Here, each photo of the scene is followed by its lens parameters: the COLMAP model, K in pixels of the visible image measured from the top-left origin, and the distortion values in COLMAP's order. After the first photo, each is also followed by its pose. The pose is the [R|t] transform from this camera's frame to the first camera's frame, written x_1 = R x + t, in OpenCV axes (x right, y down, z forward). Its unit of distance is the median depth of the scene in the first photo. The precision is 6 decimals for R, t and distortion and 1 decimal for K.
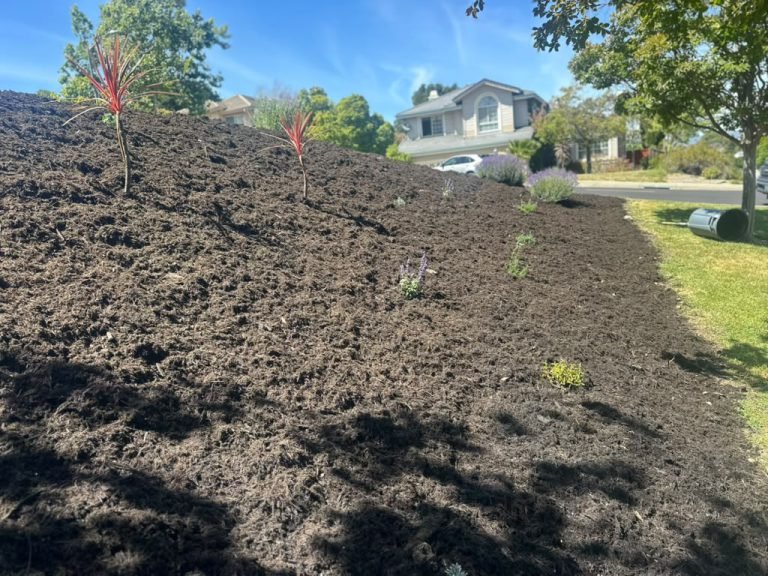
lens RADIAL K [[537.2, 0, 387.6], [0, 537.2, 289.1], [0, 0, 1]] dist [0.084906, -0.112253]
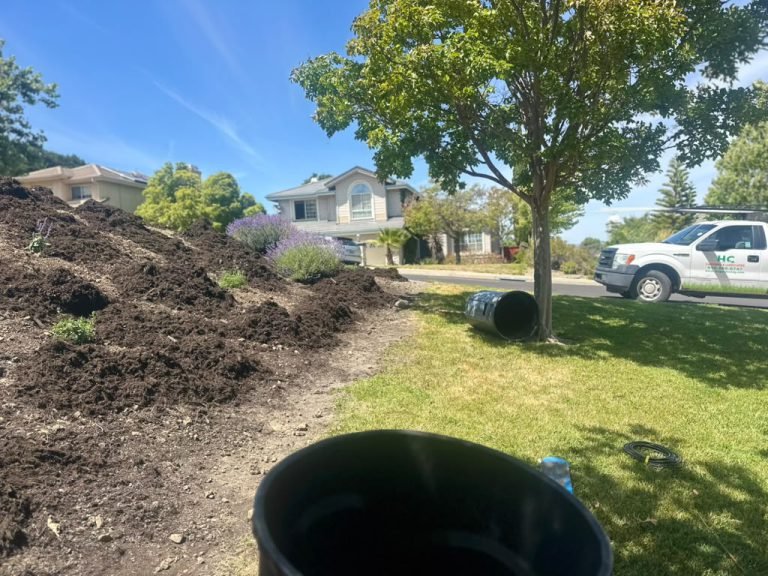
lens RADIAL K [[524.7, 0, 394.1], [0, 524.7, 298.5], [0, 0, 1]] dist [0.044902, -0.066964]
pose [[0.985950, 0.035899, 0.163135, 0.942322], [-0.010893, 0.988372, -0.151666, -0.098566], [-0.166683, 0.147758, 0.974877, 1.002008]]
